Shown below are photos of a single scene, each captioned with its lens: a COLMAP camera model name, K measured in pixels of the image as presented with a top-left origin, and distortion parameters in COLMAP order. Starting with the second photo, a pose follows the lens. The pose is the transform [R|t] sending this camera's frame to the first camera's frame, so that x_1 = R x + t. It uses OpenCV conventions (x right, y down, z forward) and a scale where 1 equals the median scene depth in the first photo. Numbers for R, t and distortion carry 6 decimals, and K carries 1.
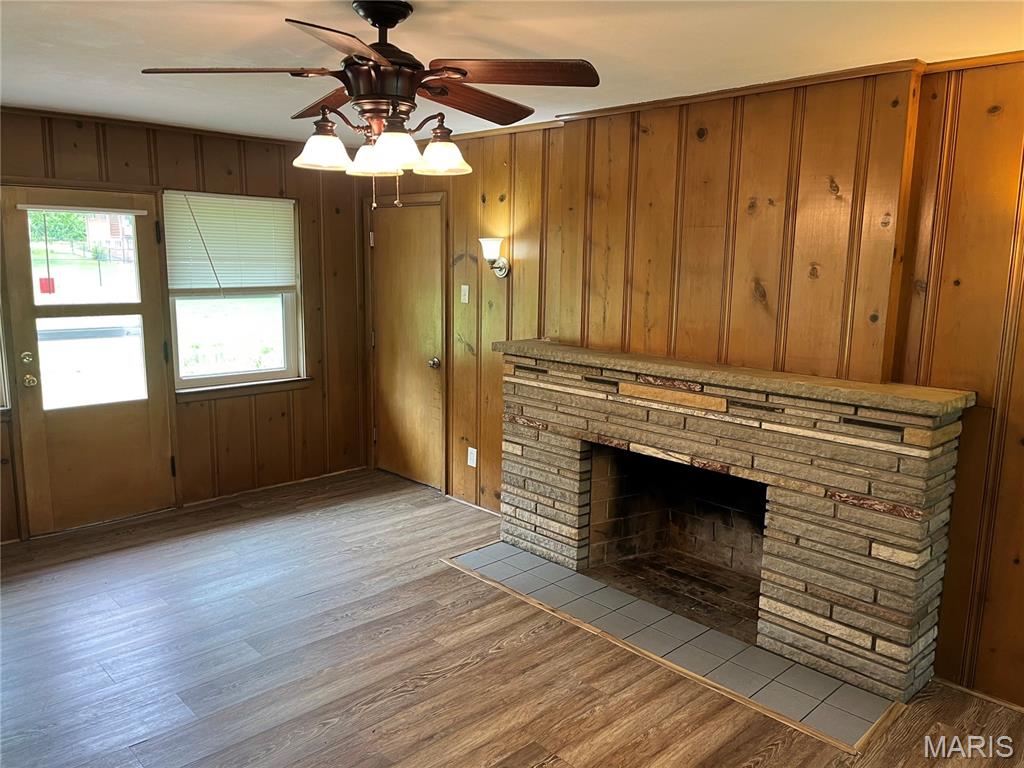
lens RADIAL K [[768.3, 0, 517.4], [0, 768.3, 388.3], [0, 0, 1]] dist [0.027594, -0.037344]
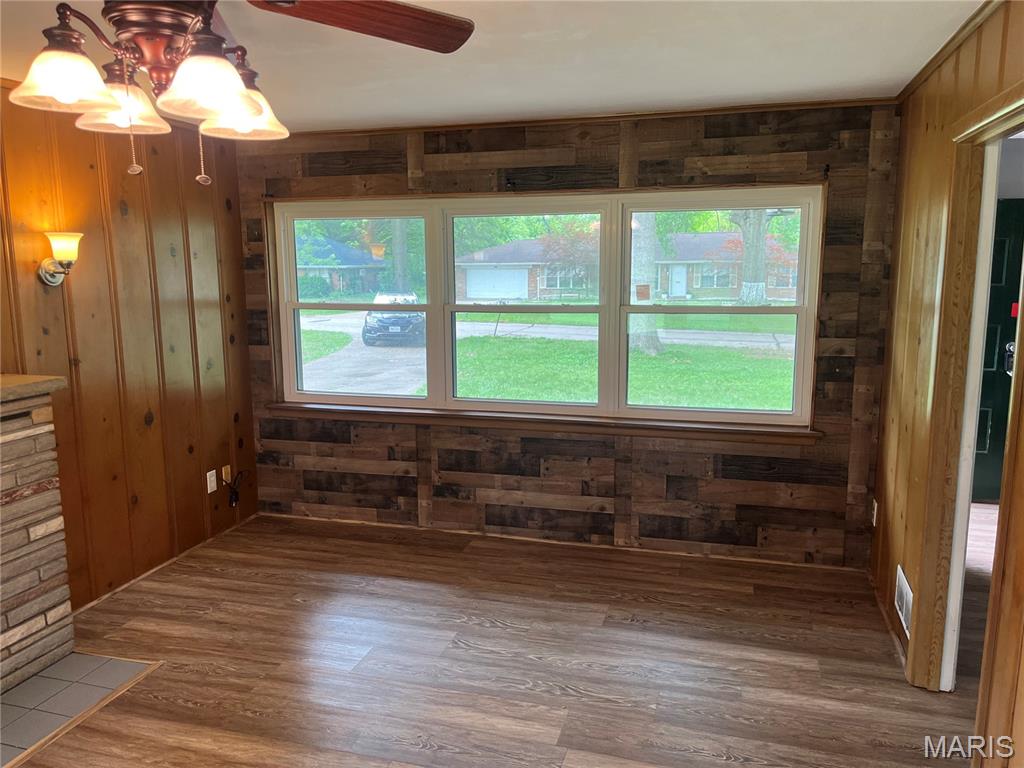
lens RADIAL K [[768.3, 0, 516.9], [0, 768.3, 382.7], [0, 0, 1]] dist [0.027594, -0.037344]
pose [[-0.483644, -0.154055, 0.861601, -0.732579], [0.147144, 0.956067, 0.253542, -0.156403], [-0.862808, 0.249404, -0.439728, 0.854932]]
